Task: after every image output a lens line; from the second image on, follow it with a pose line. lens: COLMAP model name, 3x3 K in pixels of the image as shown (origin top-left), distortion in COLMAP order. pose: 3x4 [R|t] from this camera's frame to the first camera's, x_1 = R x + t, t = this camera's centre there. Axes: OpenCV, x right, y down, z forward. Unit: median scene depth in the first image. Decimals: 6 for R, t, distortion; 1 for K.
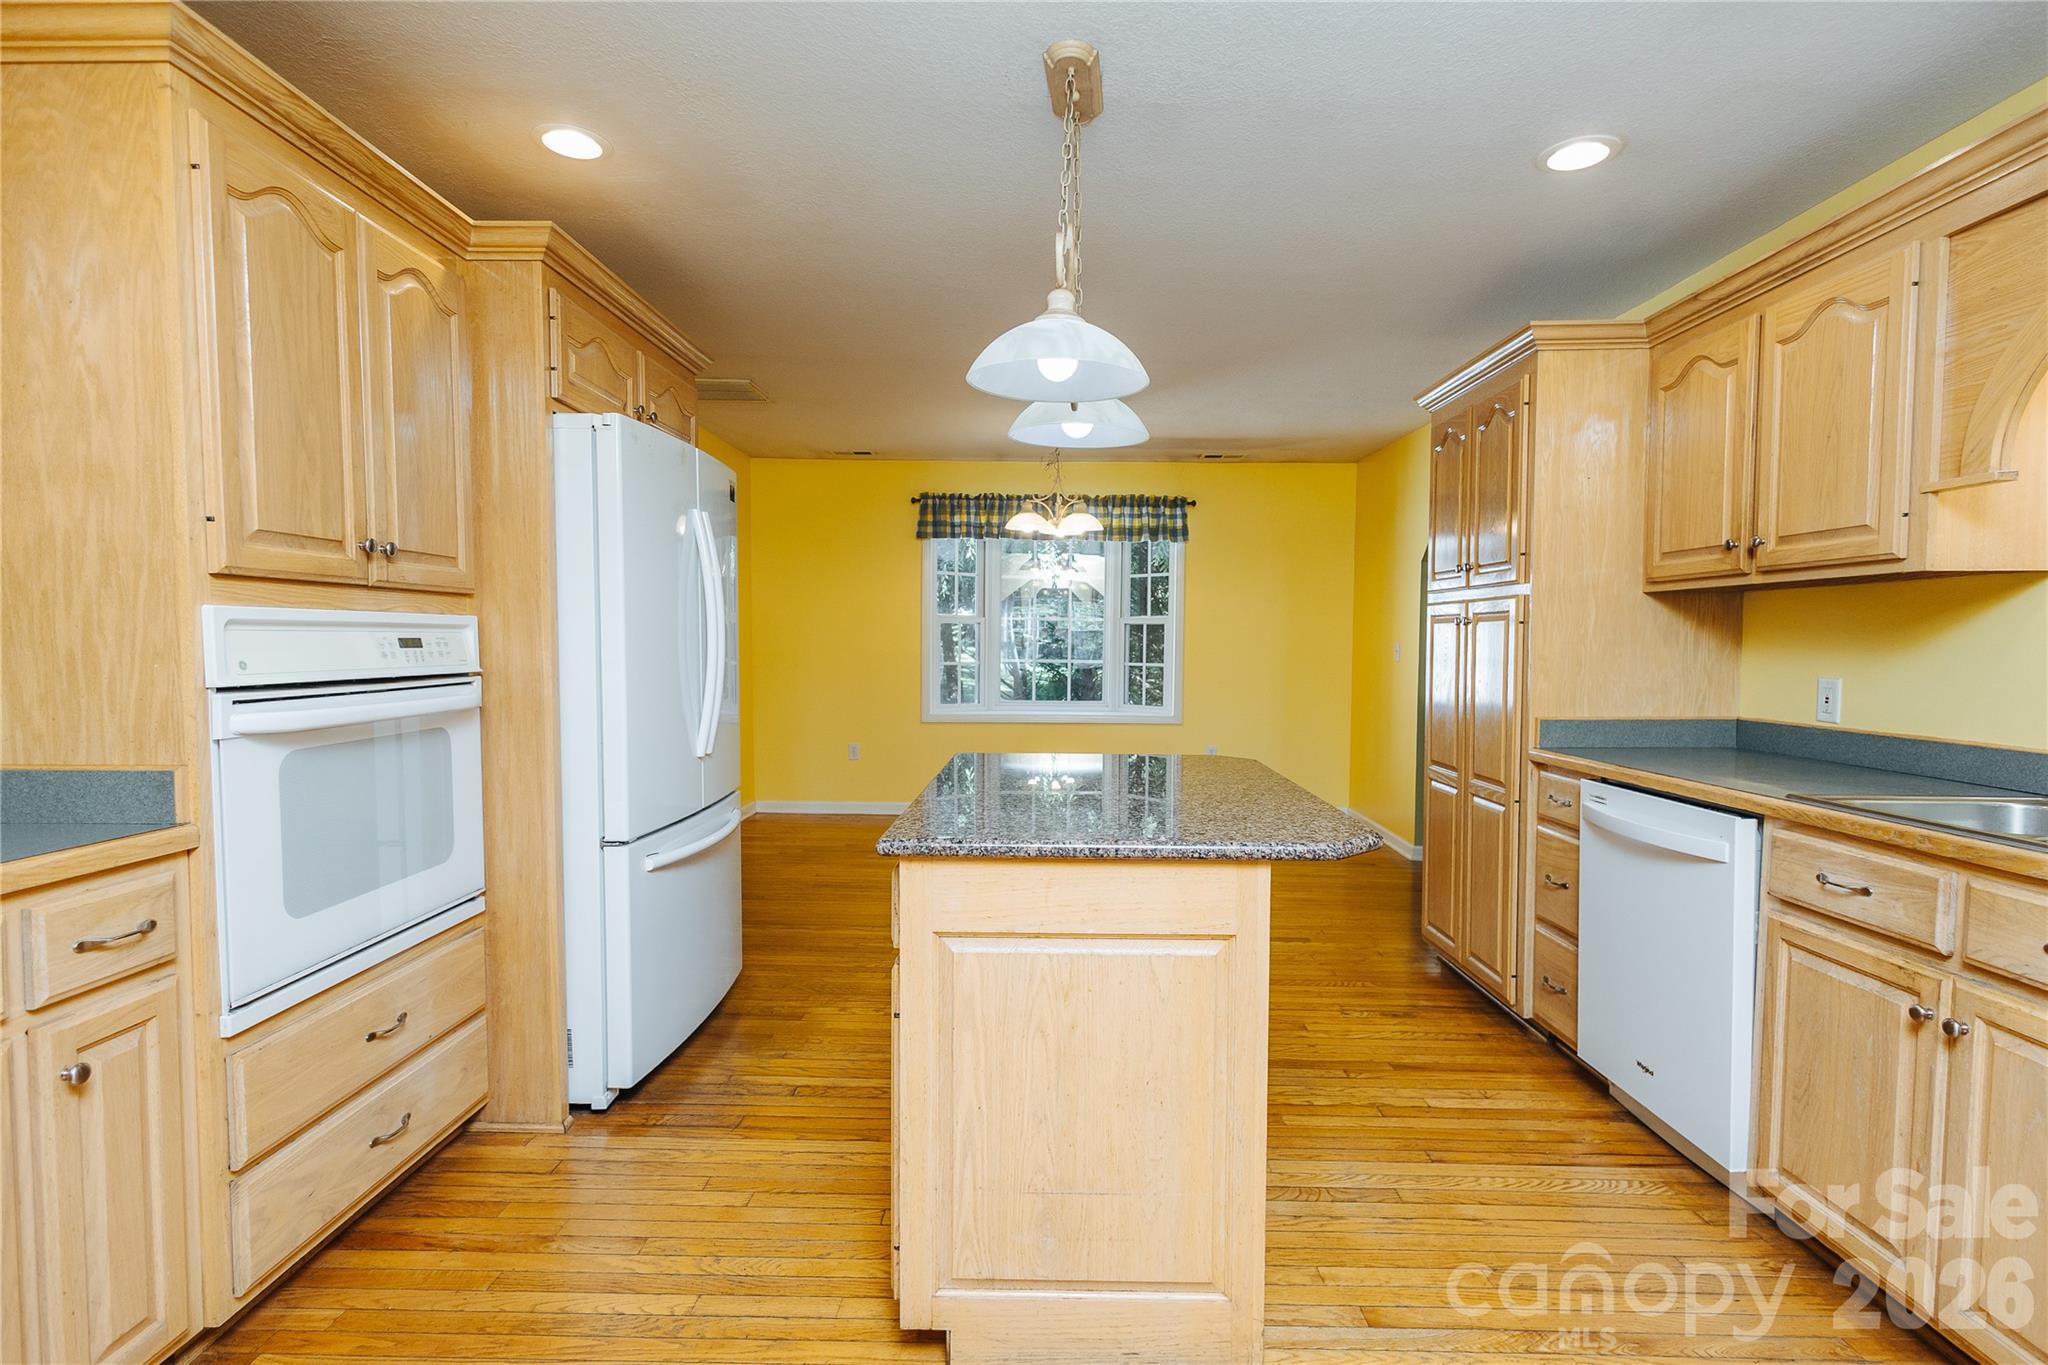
lens RADIAL K [[977.6, 0, 1030.7], [0, 977.6, 685.9], [0, 0, 1]] dist [0.013539, -0.003220]
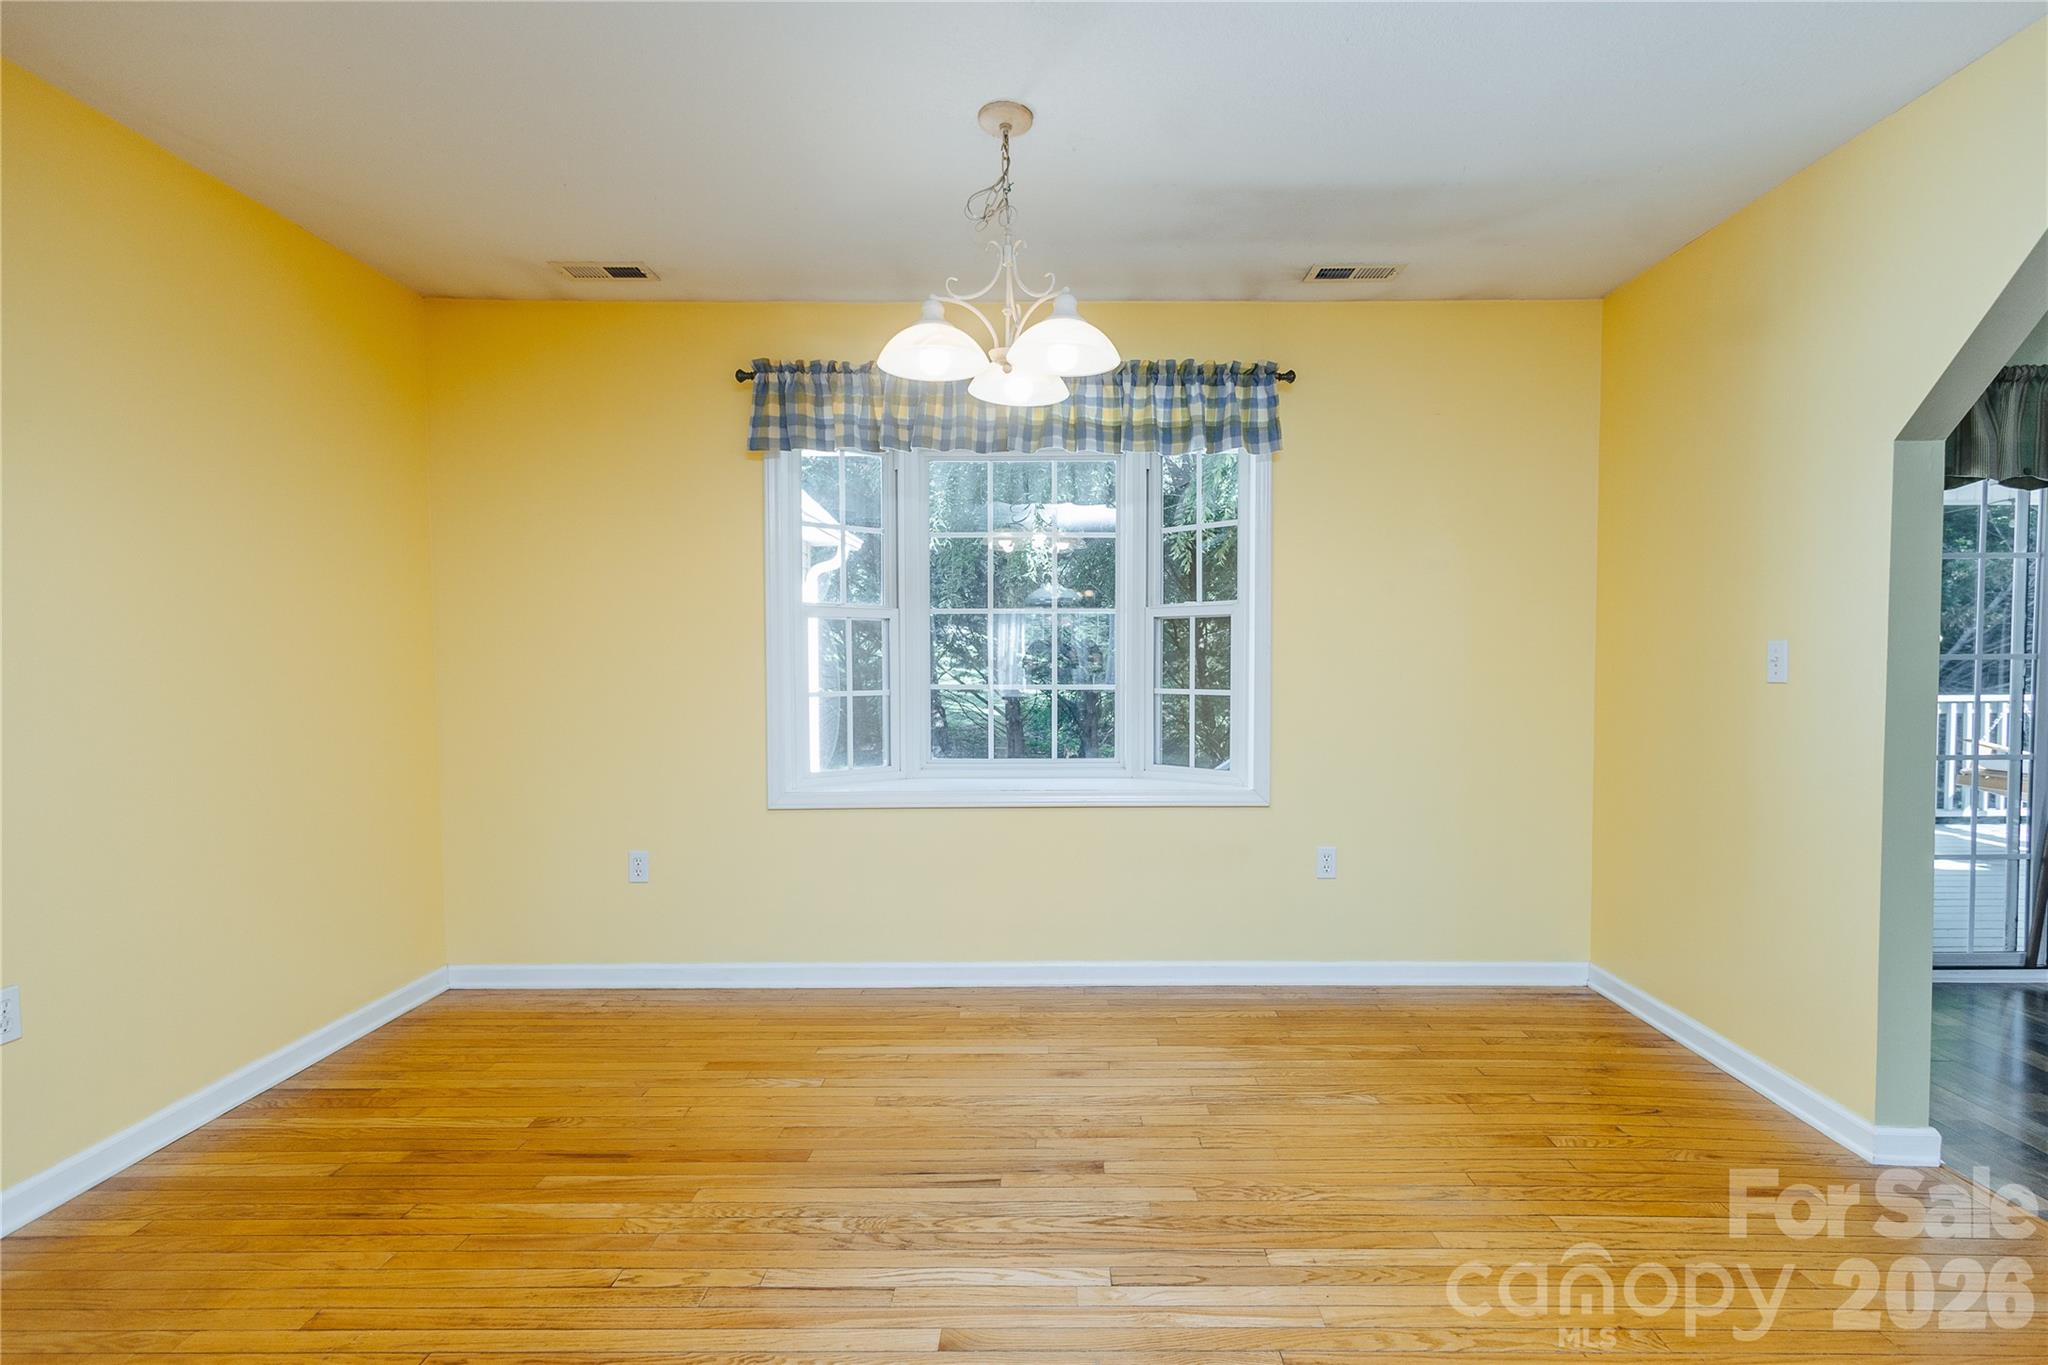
lens RADIAL K [[977.6, 0, 1026.6], [0, 977.6, 691.7], [0, 0, 1]] dist [0.013539, -0.003220]
pose [[0.999910, -0.010574, -0.008265, 0.034489], [0.010445, 0.999825, -0.015488, -0.017018], [0.008428, 0.015400, 0.999846, 0.539251]]
